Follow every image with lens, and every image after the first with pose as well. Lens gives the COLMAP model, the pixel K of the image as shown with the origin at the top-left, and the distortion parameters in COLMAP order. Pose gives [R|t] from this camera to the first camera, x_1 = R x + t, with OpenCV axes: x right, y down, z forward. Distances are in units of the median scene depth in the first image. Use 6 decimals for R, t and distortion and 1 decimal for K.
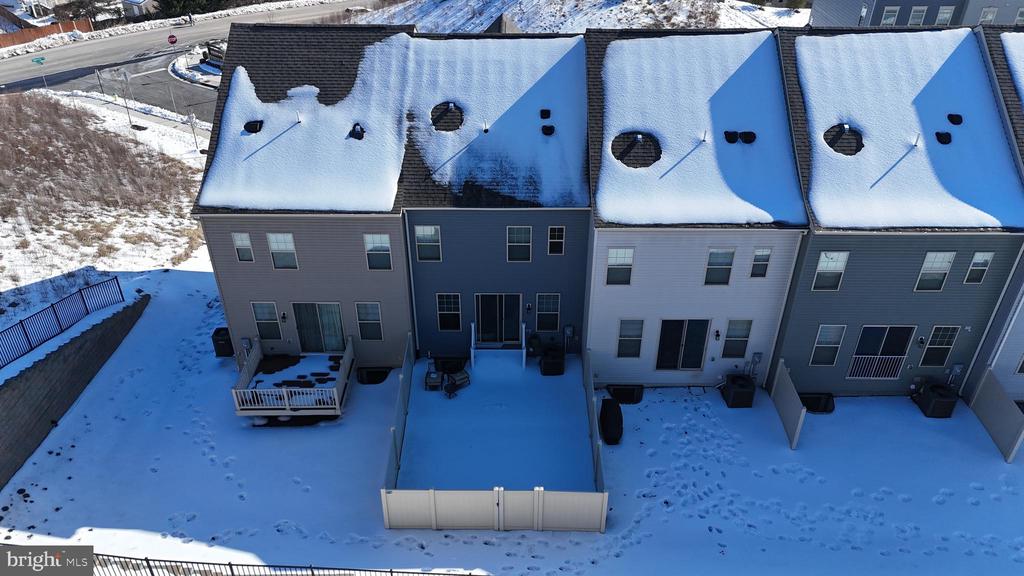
lens RADIAL K [[747.7, 0, 512.0], [0, 747.7, 288.0], [0, 0, 1]] dist [0.091990, -0.085904]
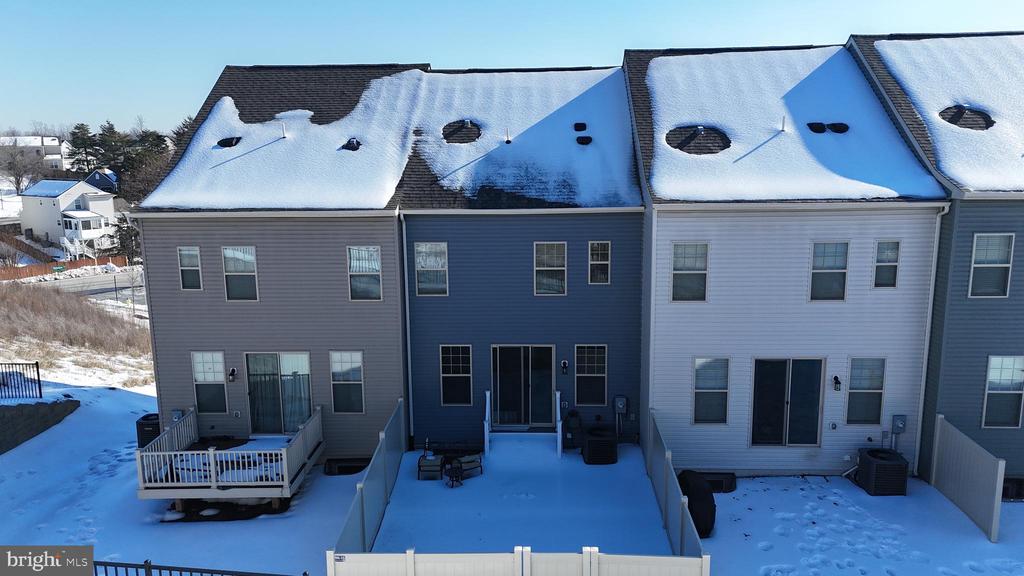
lens RADIAL K [[747.7, 0, 512.0], [0, 747.7, 288.0], [0, 0, 1]] dist [0.091990, -0.085904]
pose [[0.999398, -0.007120, -0.033967, -0.003797], [-0.006489, 0.923131, -0.384430, 0.251099], [0.034093, 0.384419, 0.922529, 0.303667]]
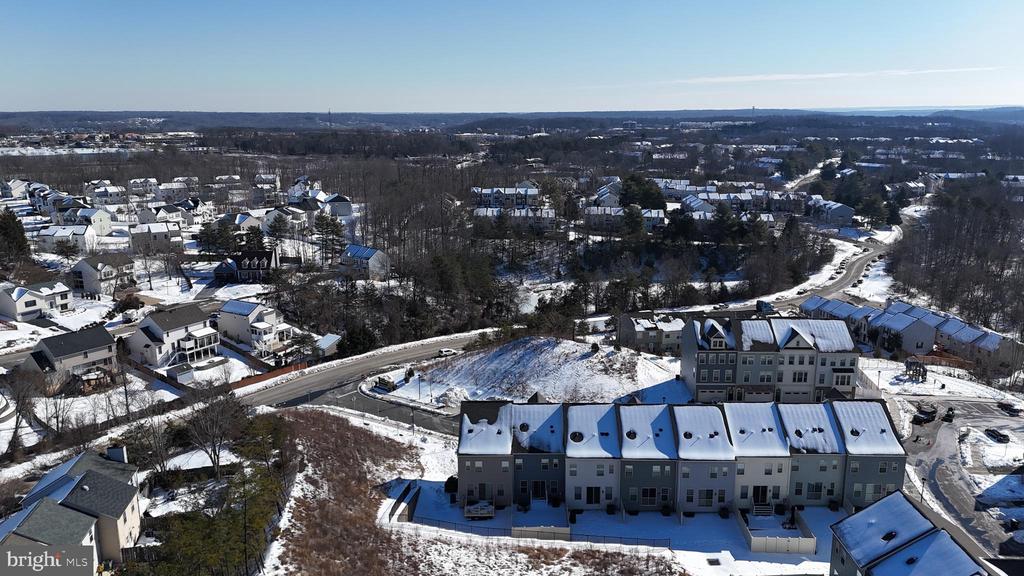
lens RADIAL K [[747.7, 0, 512.0], [0, 747.7, 288.0], [0, 0, 1]] dist [0.091990, -0.085904]
pose [[0.999931, -0.006012, -0.010068, -0.103888], [0.002161, 0.938354, -0.345668, 0.376894], [0.011526, 0.345622, 0.938303, -2.555160]]
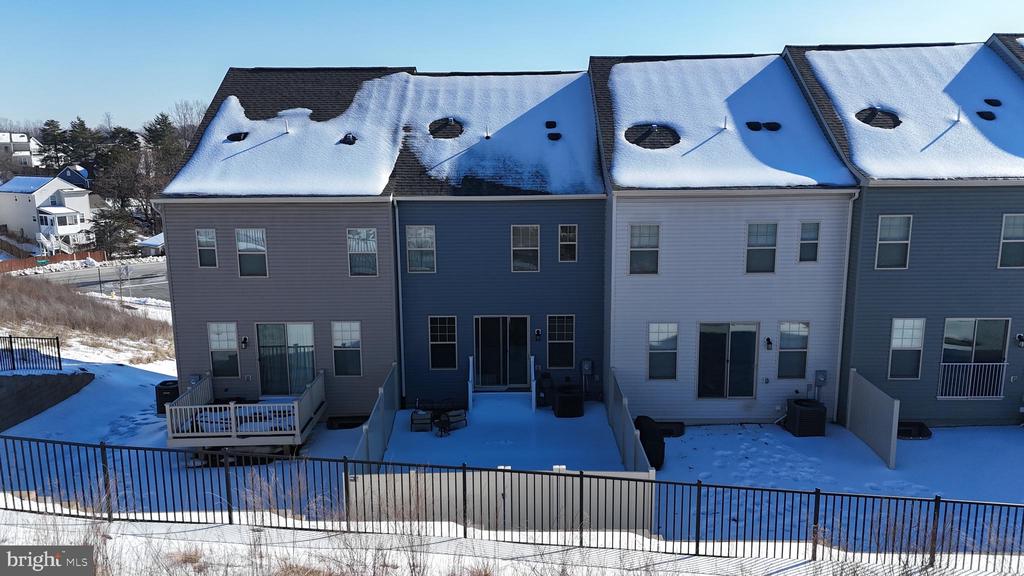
lens RADIAL K [[747.7, 0, 512.0], [0, 747.7, 288.0], [0, 0, 1]] dist [0.091990, -0.085904]
pose [[0.999939, -0.010809, 0.002040, -0.008388], [0.010767, 0.923807, -0.382707, 0.315878], [0.002252, 0.382705, 0.923868, 0.212337]]
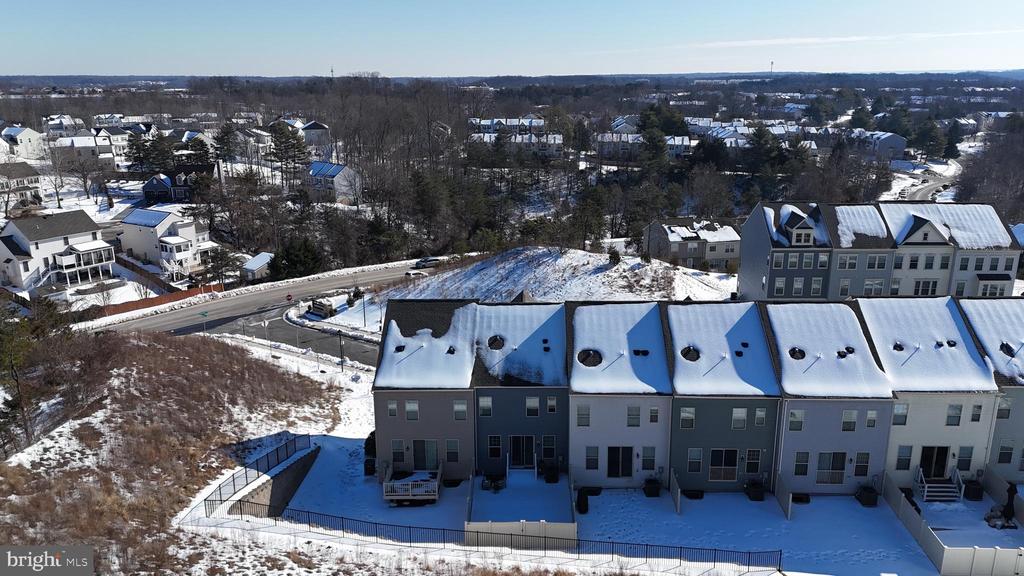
lens RADIAL K [[747.7, 0, 512.0], [0, 747.7, 288.0], [0, 0, 1]] dist [0.091990, -0.085904]
pose [[0.999722, -0.004520, -0.023157, 0.002391], [-0.002799, 0.951826, -0.306625, 0.240473], [0.023428, 0.306604, 0.951549, -0.926936]]
